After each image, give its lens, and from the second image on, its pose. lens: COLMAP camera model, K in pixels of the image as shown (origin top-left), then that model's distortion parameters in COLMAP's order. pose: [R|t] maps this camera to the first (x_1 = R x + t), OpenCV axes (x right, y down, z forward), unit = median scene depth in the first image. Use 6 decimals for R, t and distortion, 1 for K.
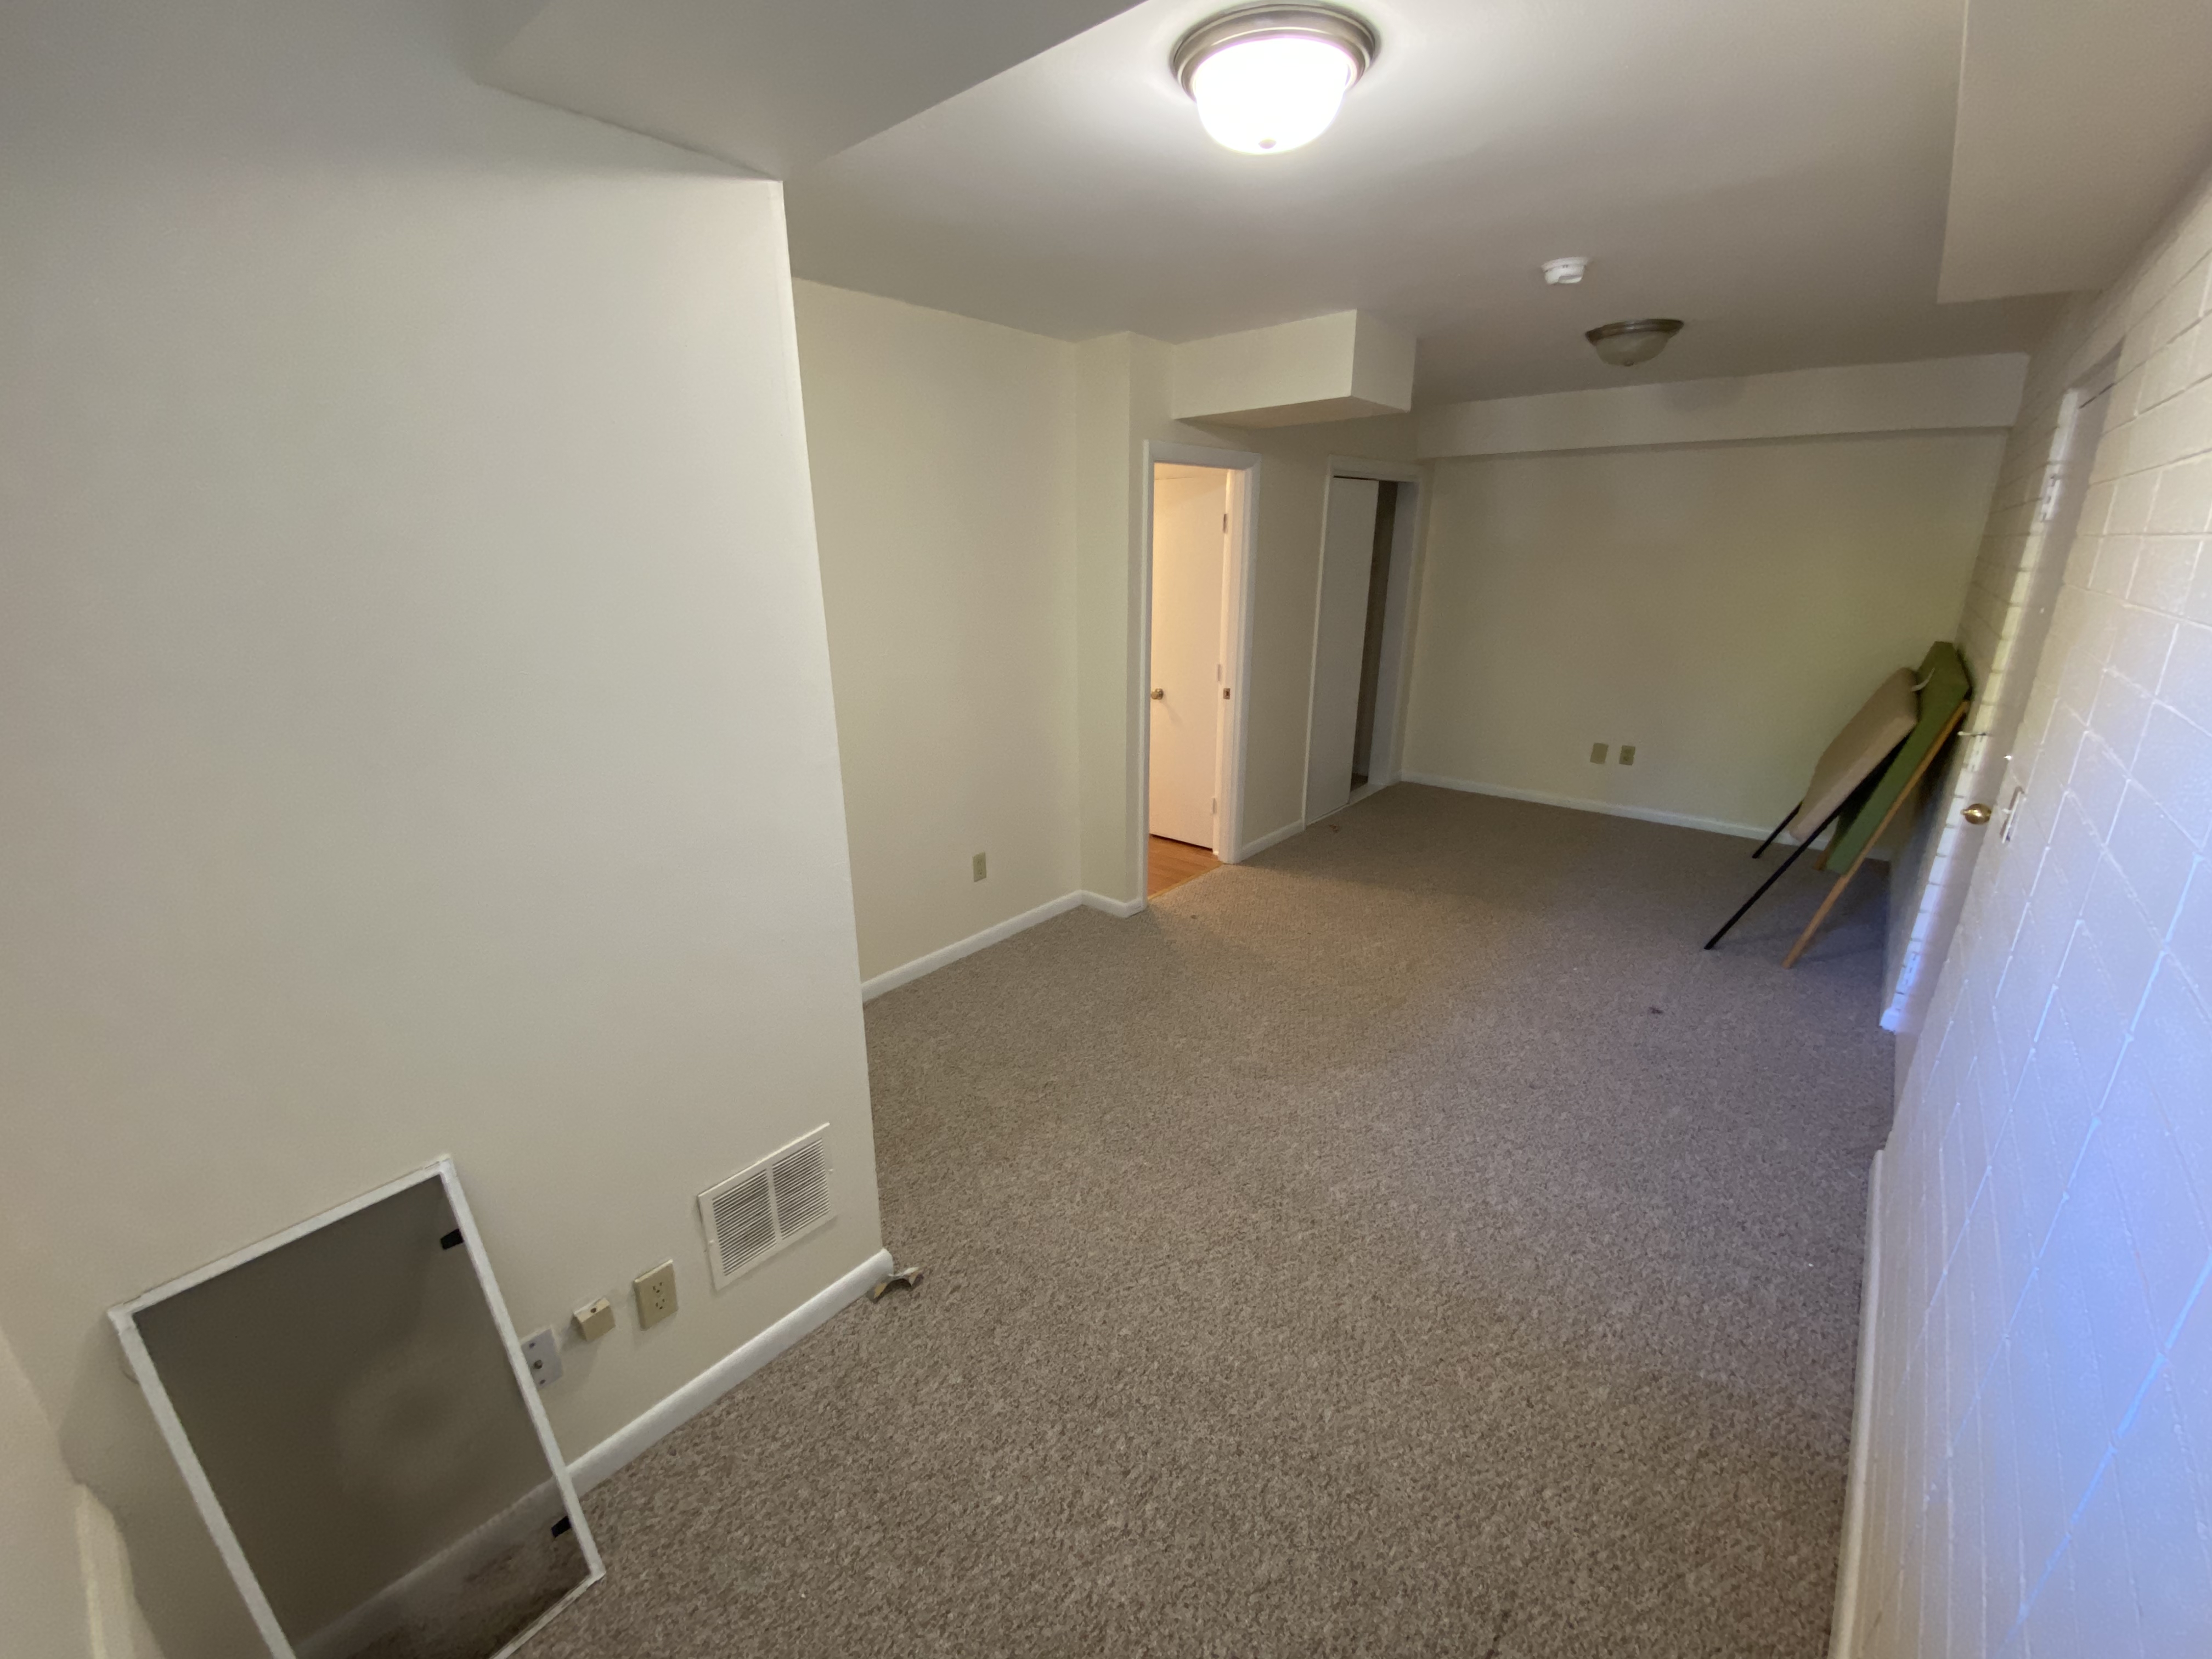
lens RADIAL K [[903.0, 0, 1106.0], [0, 903.0, 829.5], [0, 0, 1]] dist [0.000674, -0.011965]
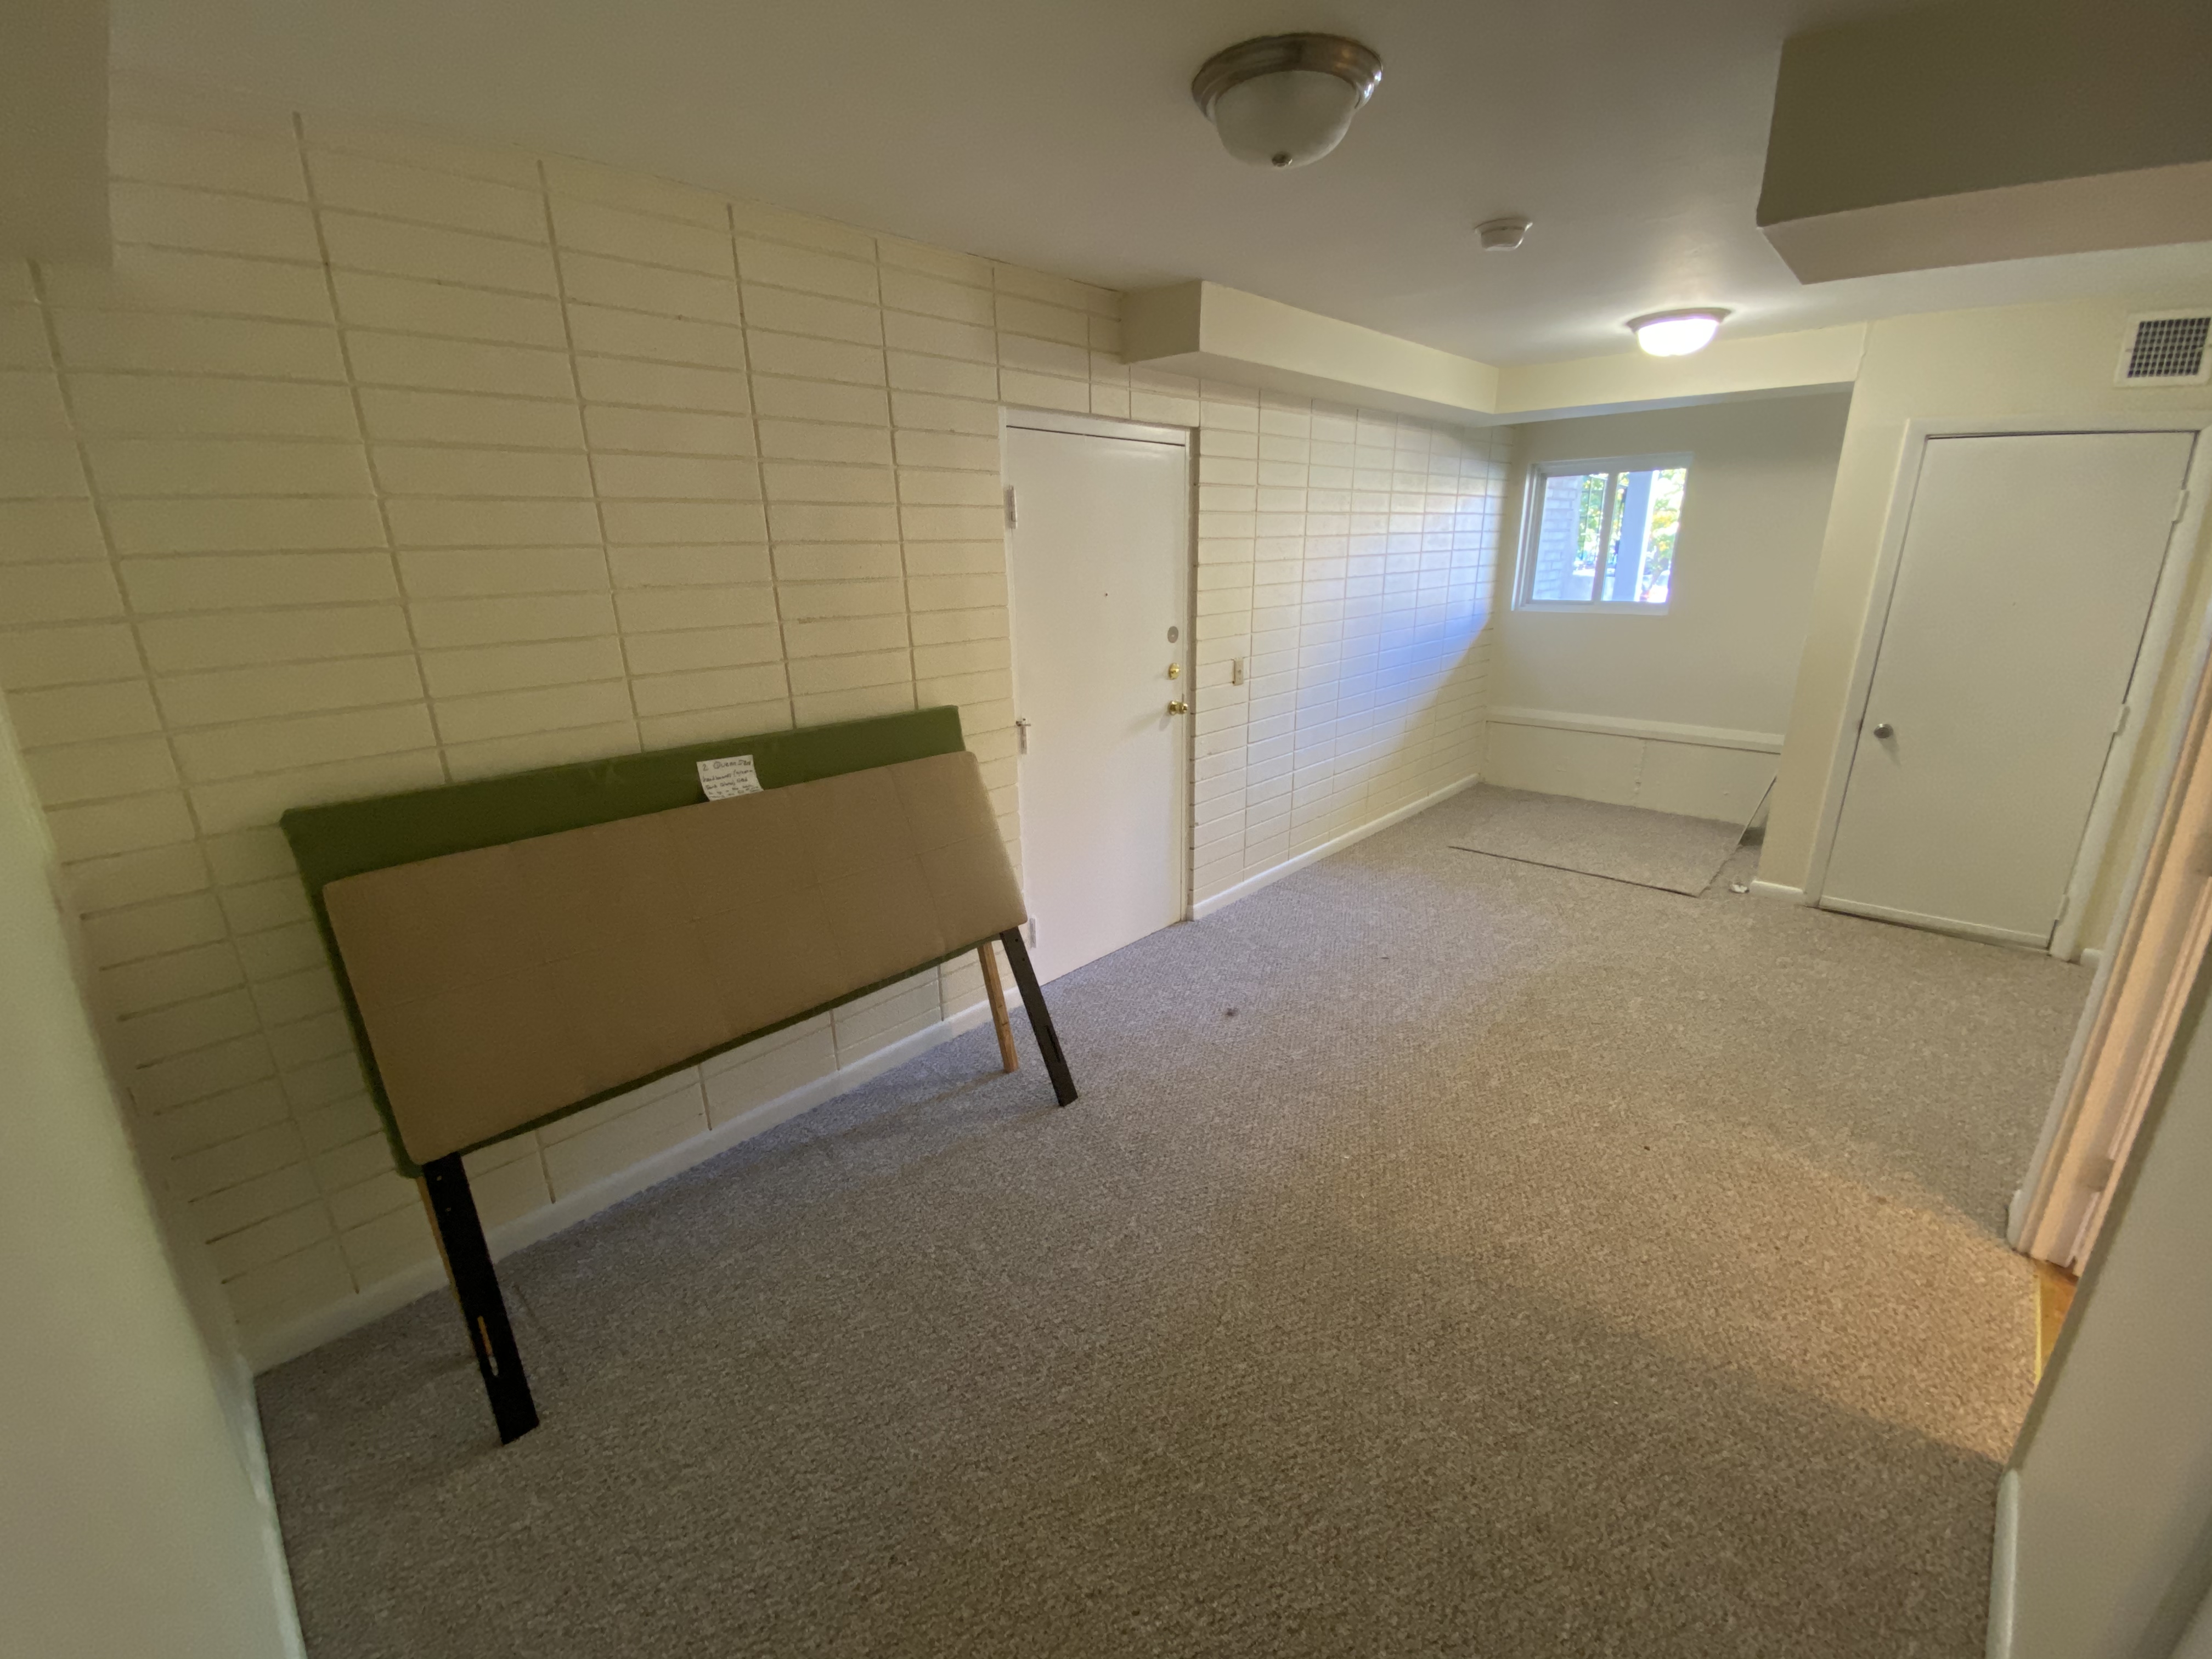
lens RADIAL K [[903.0, 0, 1106.0], [0, 903.0, 829.5], [0, 0, 1]] dist [0.000674, -0.011965]
pose [[-0.997881, 0.002102, 0.065025, 0.678503], [0.039449, 0.814322, 0.579071, -0.541976], [-0.051734, 0.580410, -0.812680, 1.689833]]
